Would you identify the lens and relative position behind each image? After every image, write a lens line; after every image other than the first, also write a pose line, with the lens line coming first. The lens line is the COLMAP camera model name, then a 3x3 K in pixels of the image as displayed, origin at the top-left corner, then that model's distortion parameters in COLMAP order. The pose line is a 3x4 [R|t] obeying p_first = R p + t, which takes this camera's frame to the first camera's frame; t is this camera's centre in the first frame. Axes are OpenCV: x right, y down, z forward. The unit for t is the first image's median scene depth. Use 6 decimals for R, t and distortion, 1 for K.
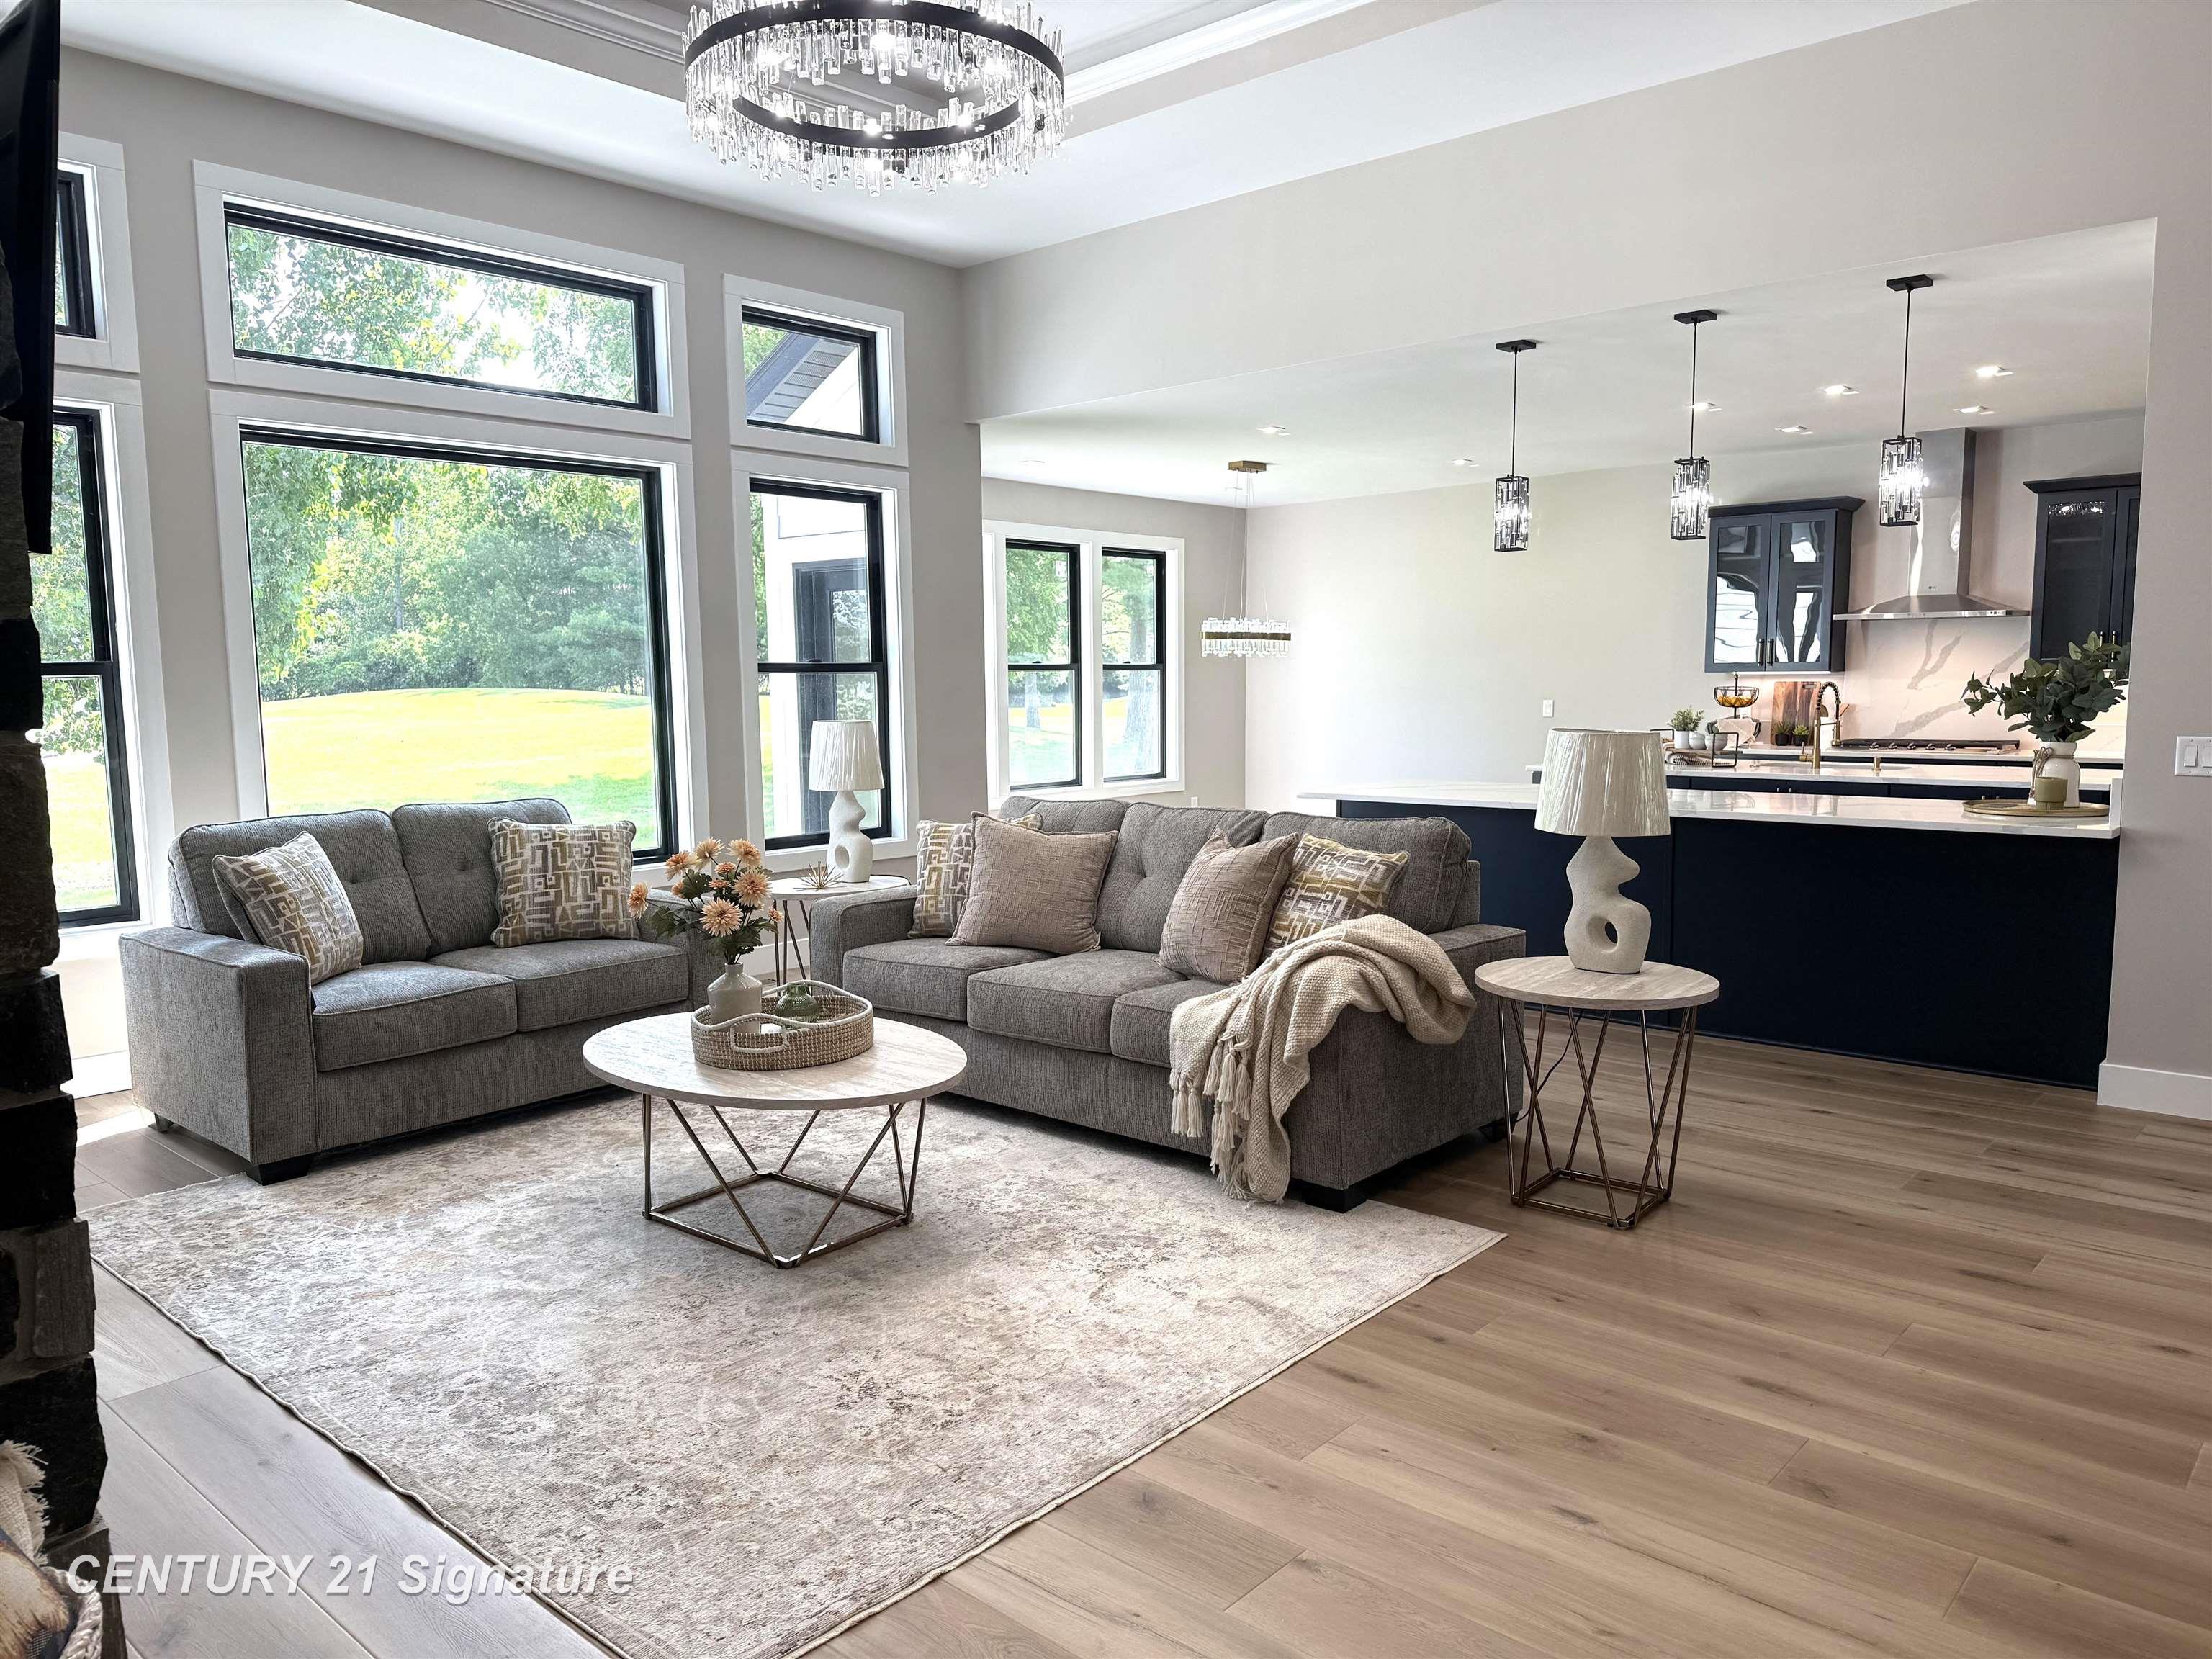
lens RADIAL K [[1559.0, 0, 1103.6], [0, 1559.0, 838.0], [0, 0, 1]] dist [0.047456, -0.042476]
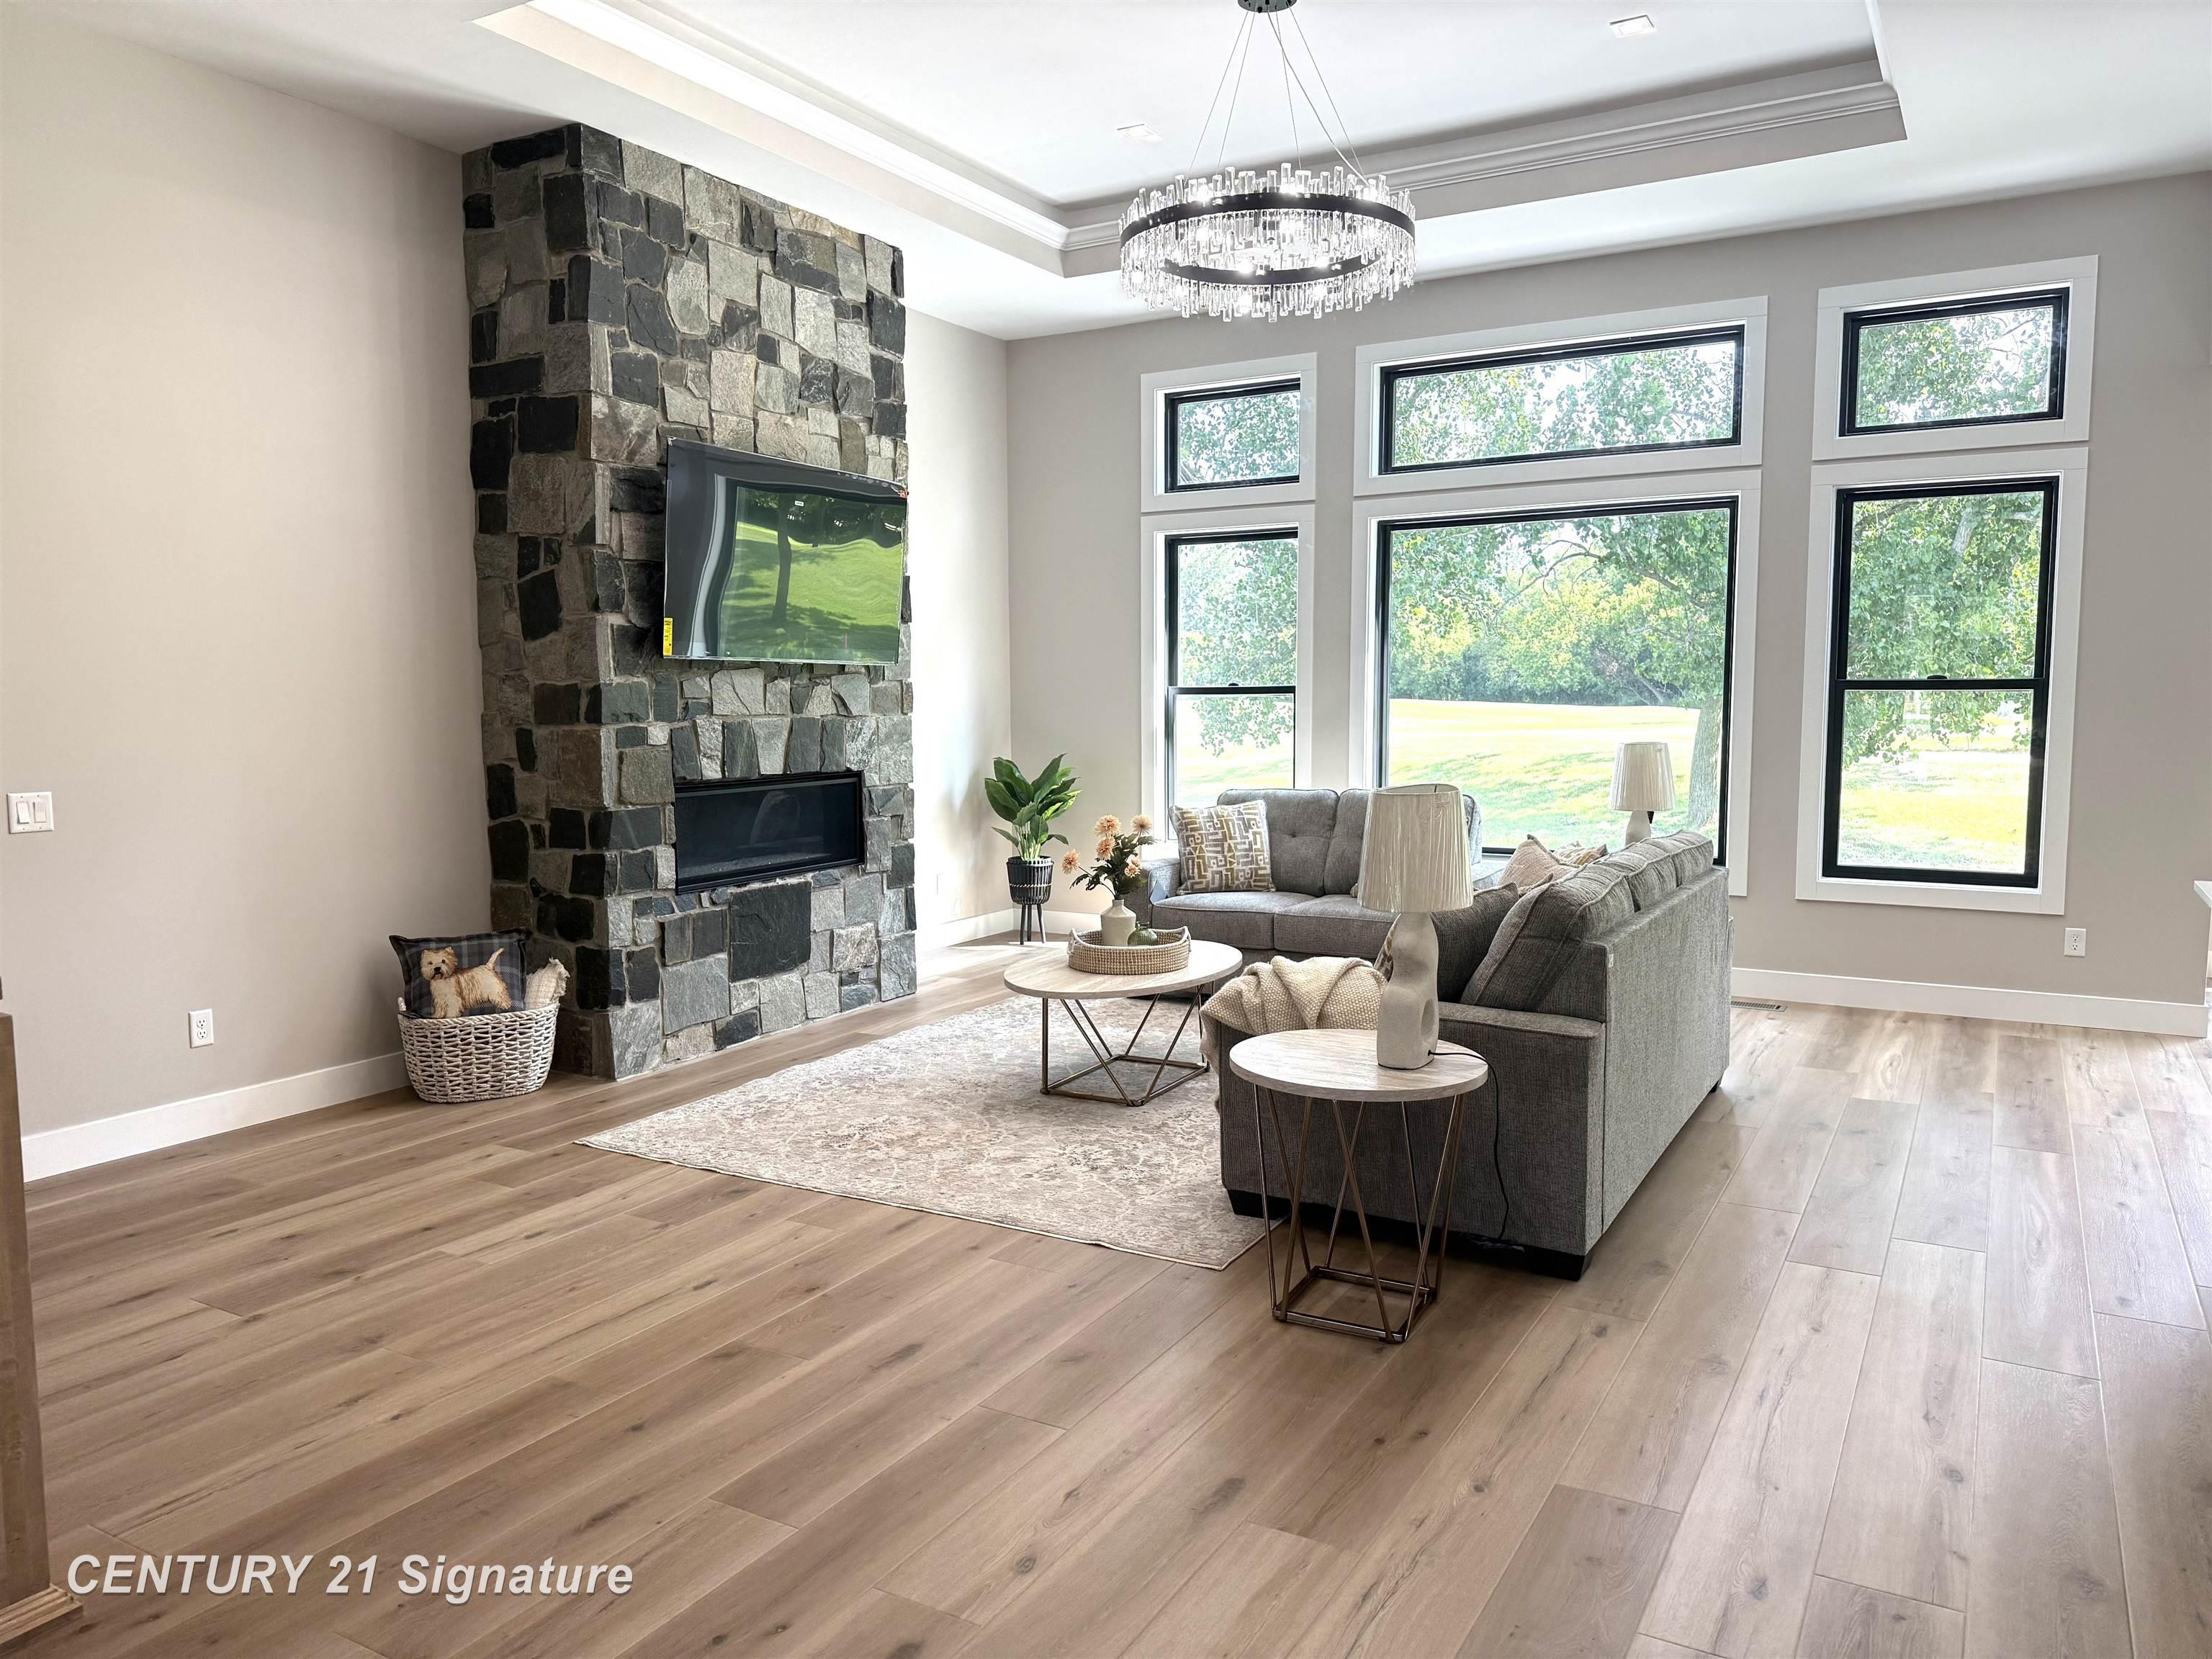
lens RADIAL K [[1543.7, 0, 1121.4], [0, 1543.7, 828.0], [0, 0, 1]] dist [0.149733, -0.300388]
pose [[0.200886, 0.099929, -0.974504, 1.416237], [-0.098425, 0.991809, 0.081413, -0.125941], [0.974657, 0.079561, 0.209076, 0.826371]]
